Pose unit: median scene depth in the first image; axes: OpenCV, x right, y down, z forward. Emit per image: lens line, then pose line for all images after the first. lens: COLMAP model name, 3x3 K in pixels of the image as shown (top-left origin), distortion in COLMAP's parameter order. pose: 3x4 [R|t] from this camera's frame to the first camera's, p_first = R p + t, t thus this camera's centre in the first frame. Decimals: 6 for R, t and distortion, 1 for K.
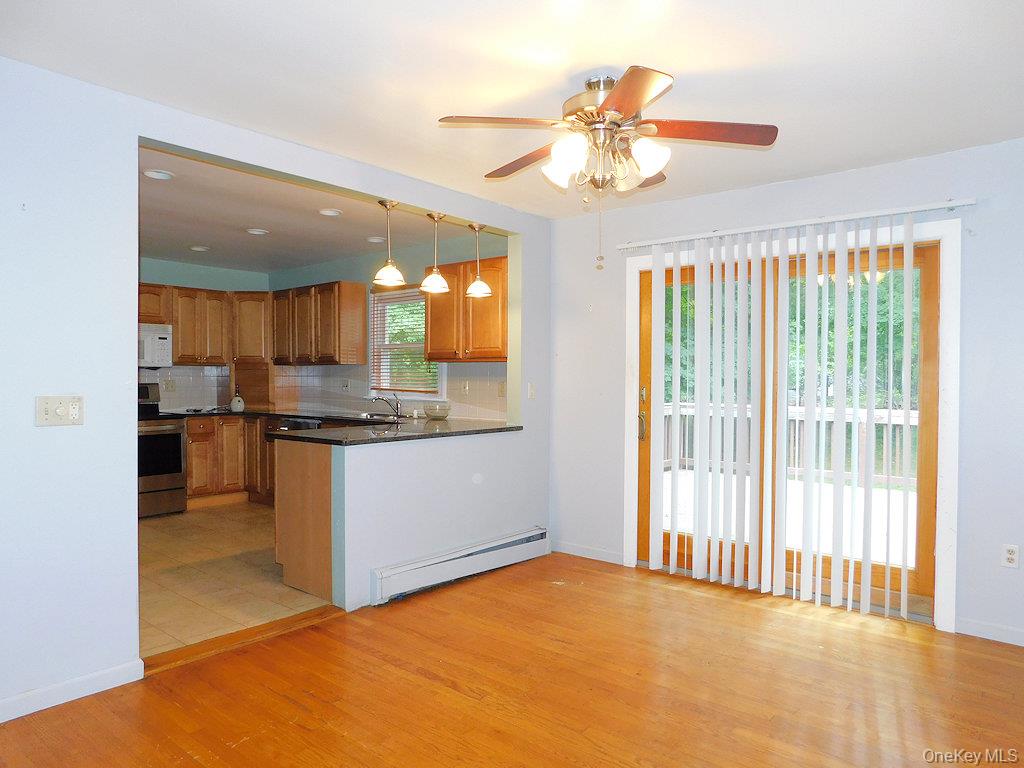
lens RADIAL K [[677.8, 0, 512.0], [0, 677.8, 384.0], [0, 0, 1]] dist [-0.090640, 0.067738]
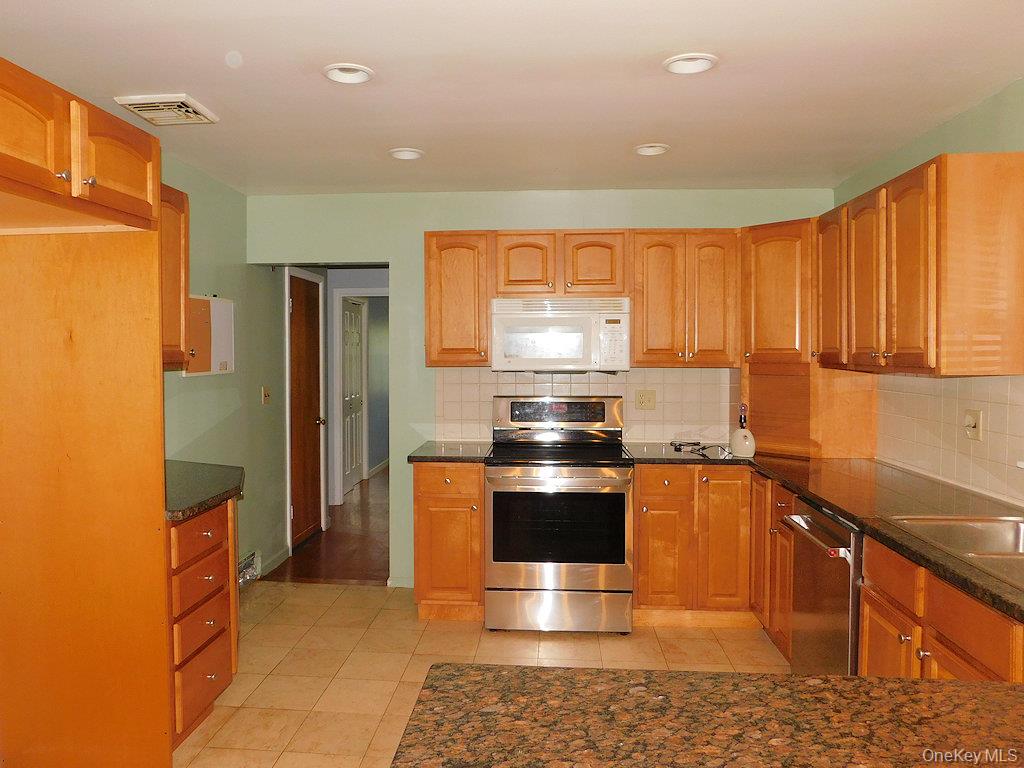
lens RADIAL K [[677.8, 0, 512.0], [0, 677.8, 384.0], [0, 0, 1]] dist [-0.090640, 0.067738]
pose [[0.541791, 0.042647, -0.839431, -0.067223], [-0.011877, 0.999001, 0.043088, -0.035645], [0.840429, -0.013375, 0.541756, 0.561267]]
